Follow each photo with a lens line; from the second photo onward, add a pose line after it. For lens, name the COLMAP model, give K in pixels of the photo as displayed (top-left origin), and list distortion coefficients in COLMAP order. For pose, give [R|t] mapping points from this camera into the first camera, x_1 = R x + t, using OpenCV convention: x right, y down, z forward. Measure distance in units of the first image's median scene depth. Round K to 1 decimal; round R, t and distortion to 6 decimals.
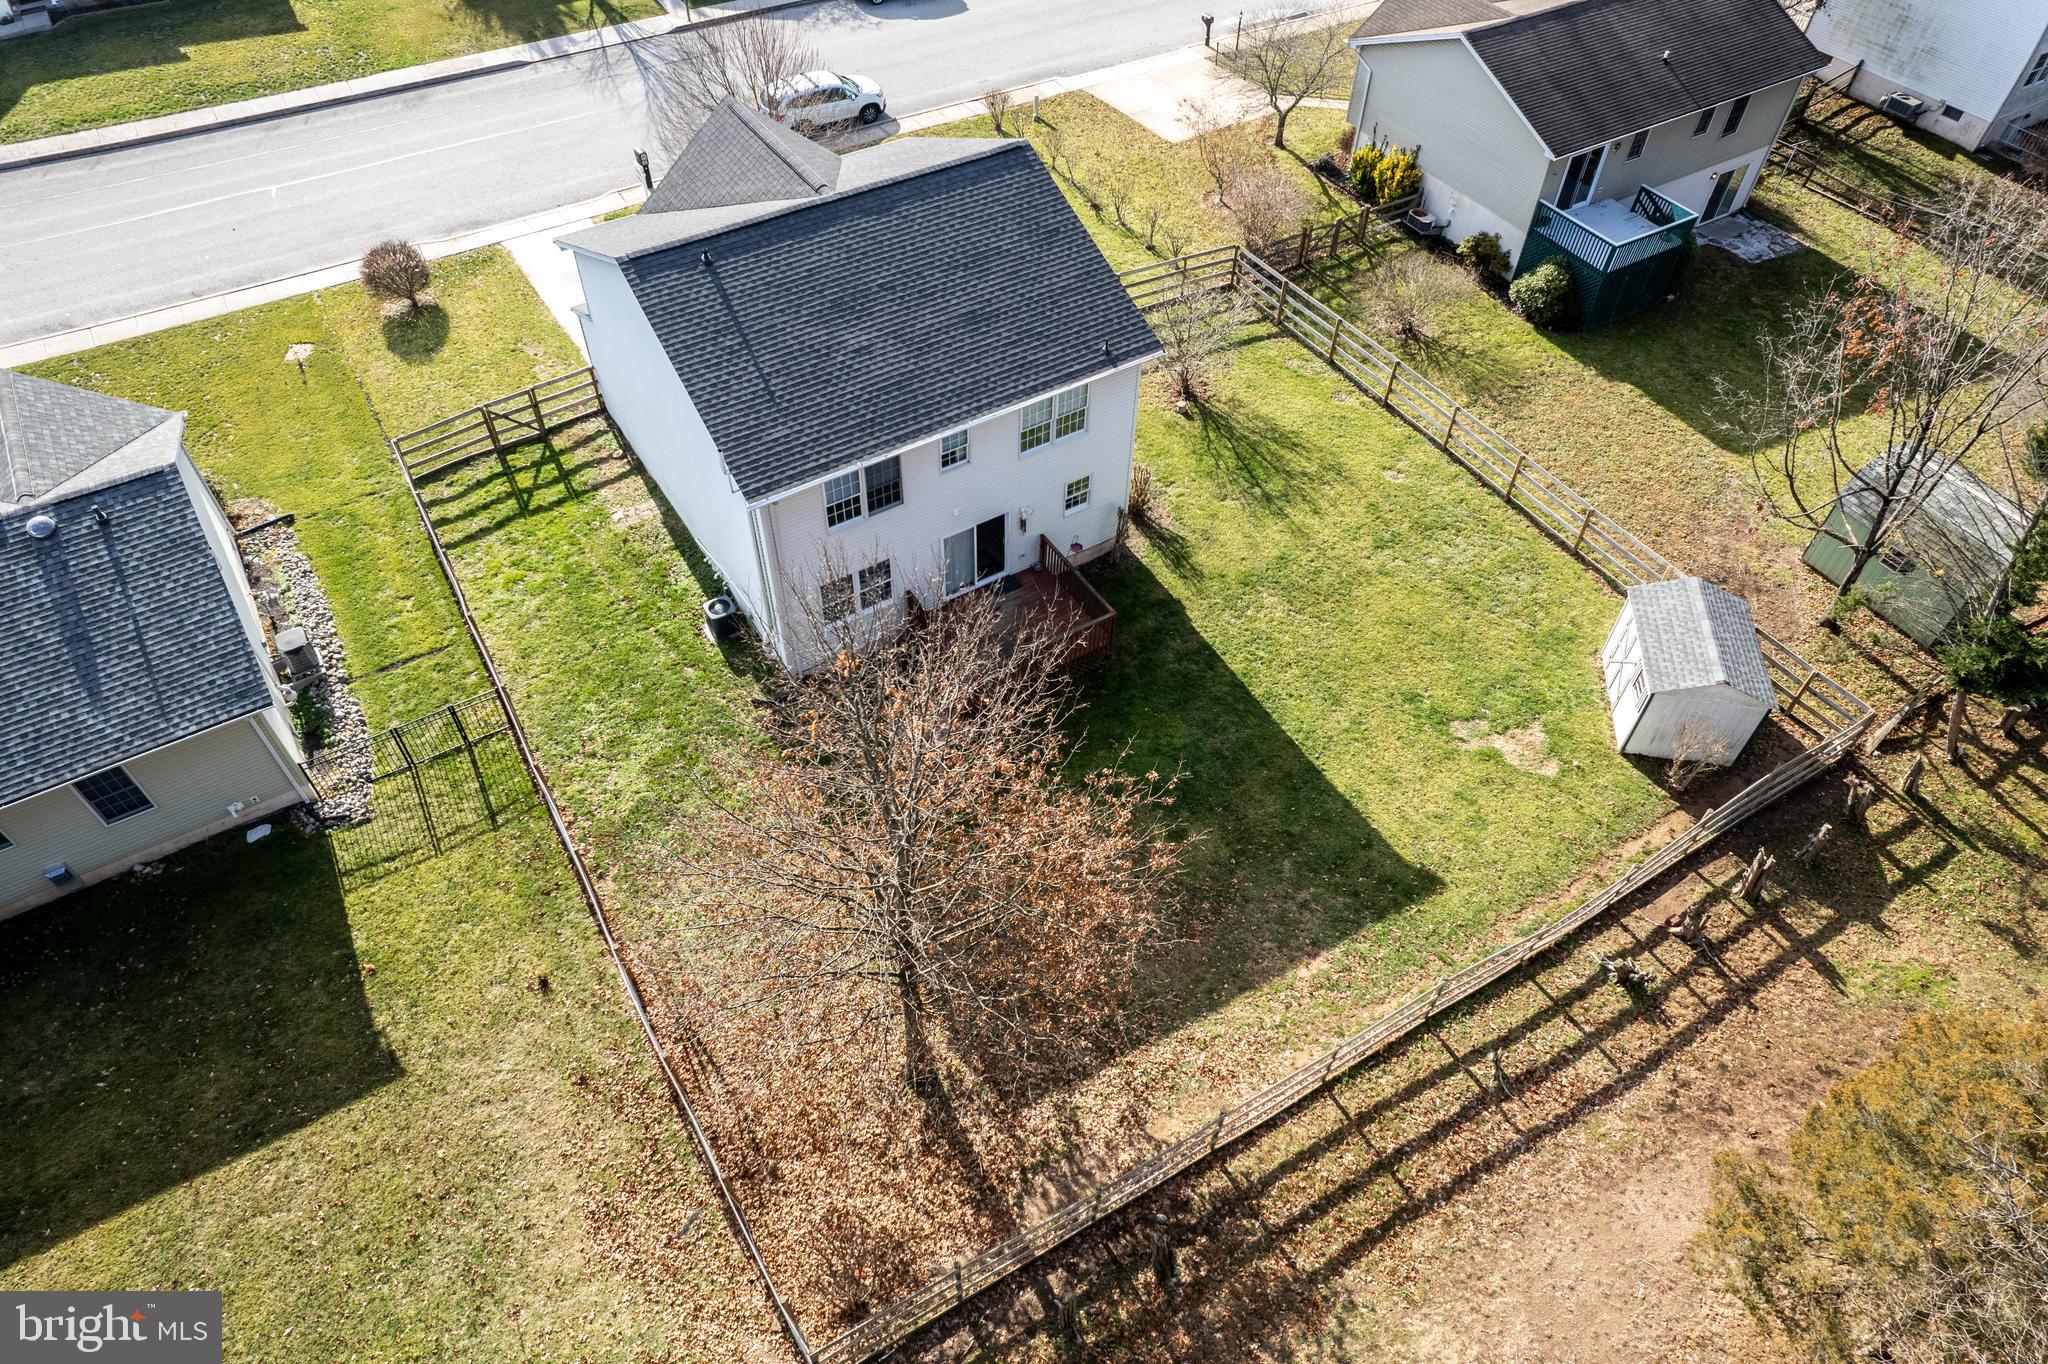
lens RADIAL K [[1317.8, 0, 1012.8], [0, 1317.8, 679.8], [0, 0, 1]] dist [-0.090671, 0.088379]
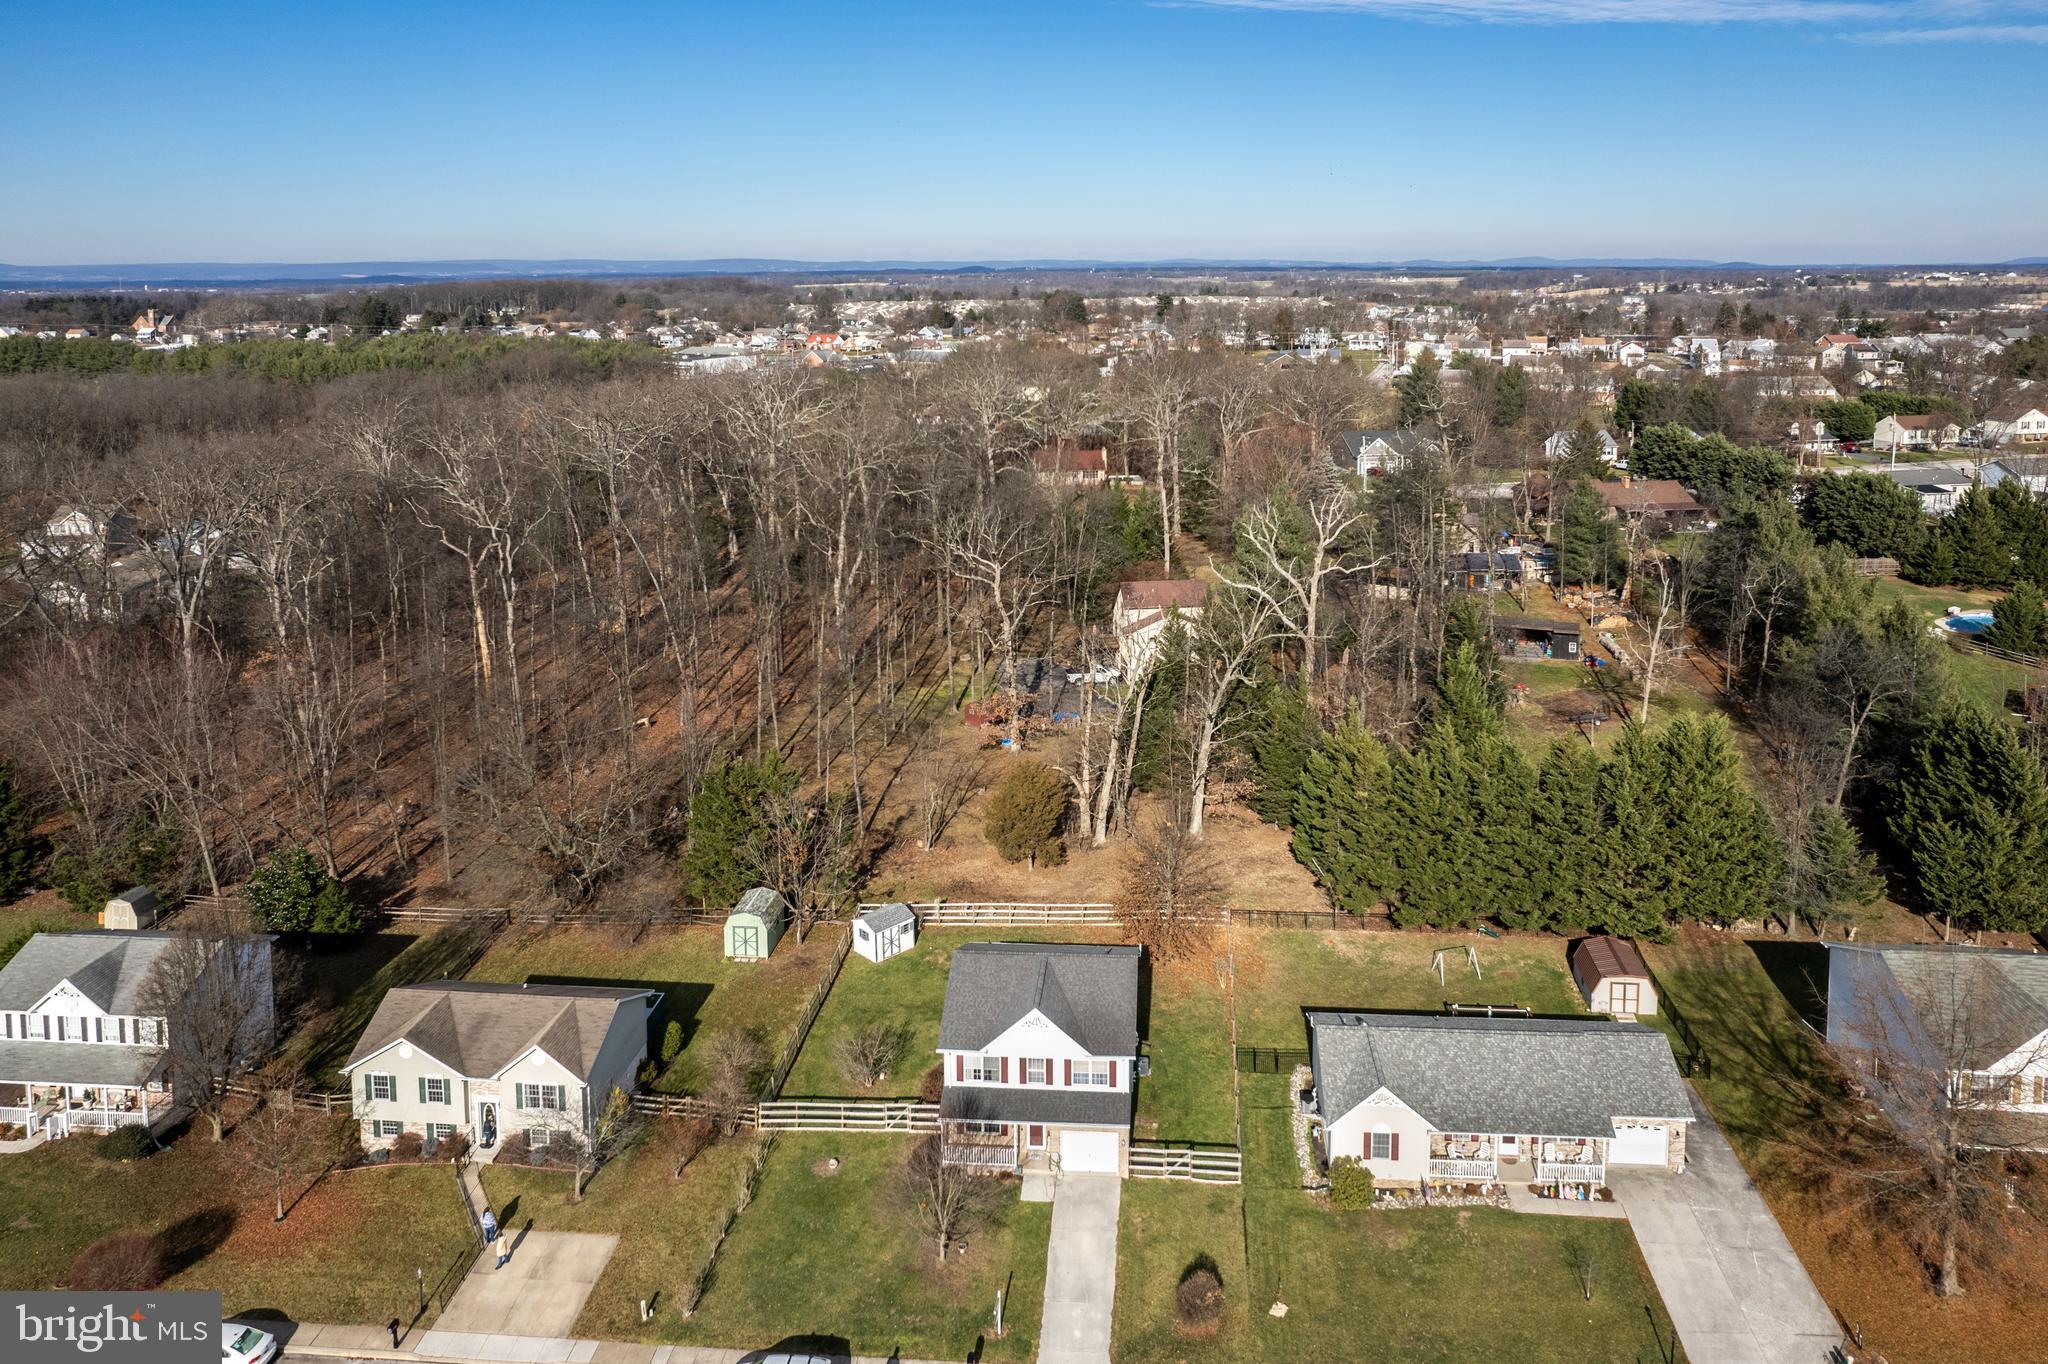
lens RADIAL K [[1432.3, 0, 1071.5], [0, 1432.3, 370.5], [0, 0, 1]] dist [-0.018346, 0.002270]
pose [[-0.809648, -0.056822, 0.584159, -1.686720], [0.434896, 0.610284, 0.662132, -2.801272], [-0.394127, 0.790142, -0.469404, 1.370834]]
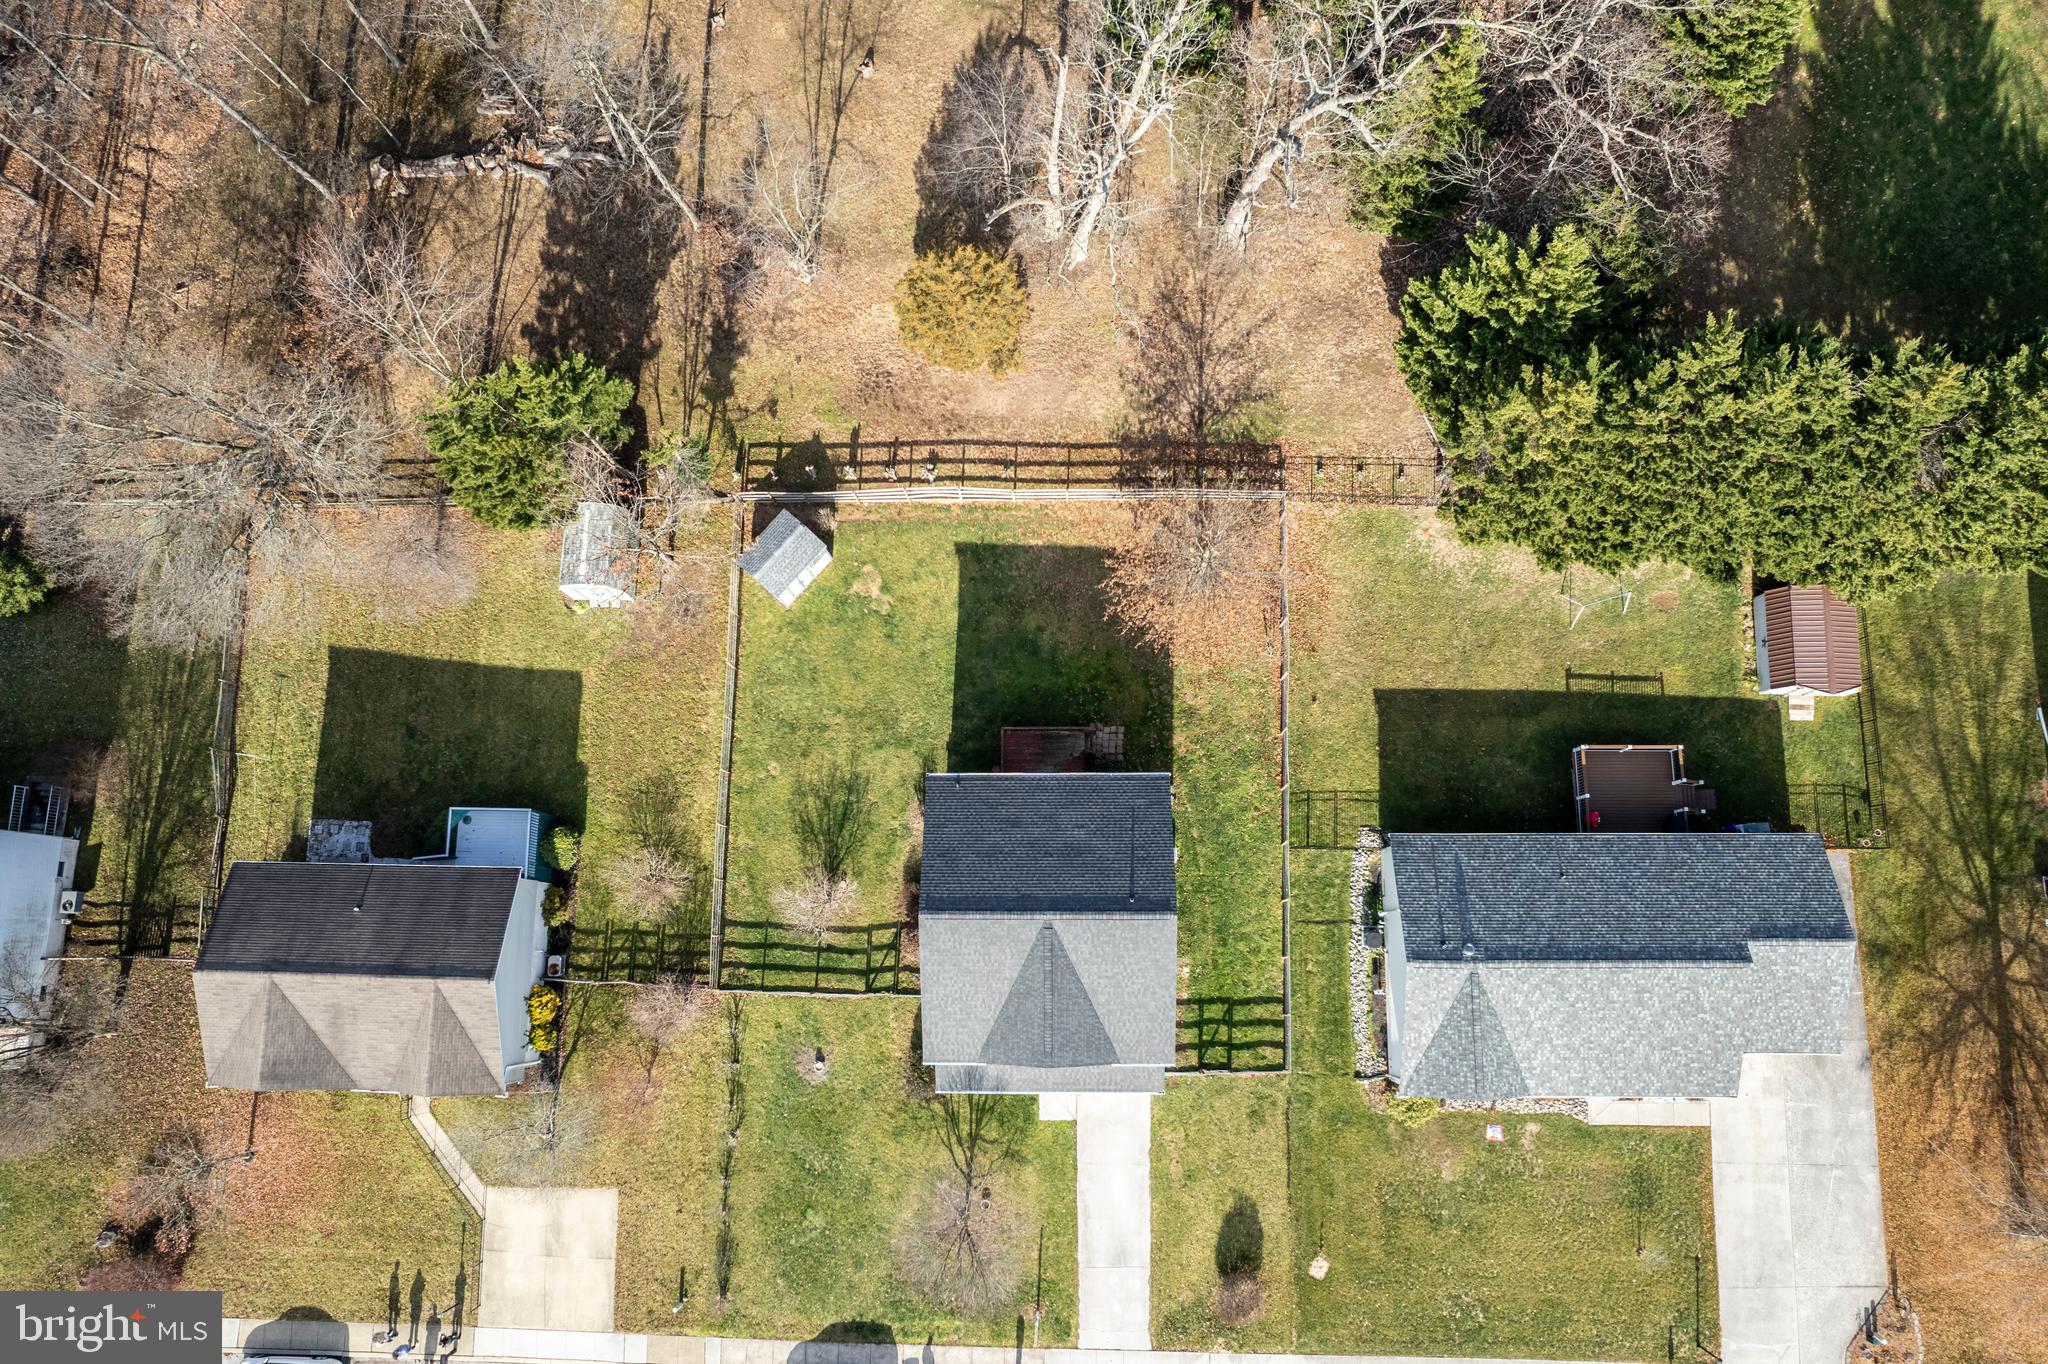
lens RADIAL K [[1415.9, 0, 1003.1], [0, 1415.9, 685.6], [0, 0, 1]] dist [-0.057339, 0.039288]
pose [[-0.845142, -0.520430, 0.122014, -0.156191], [0.423627, -0.512889, 0.746649, -1.665295], [-0.325999, 0.682713, 0.653933, -0.452703]]
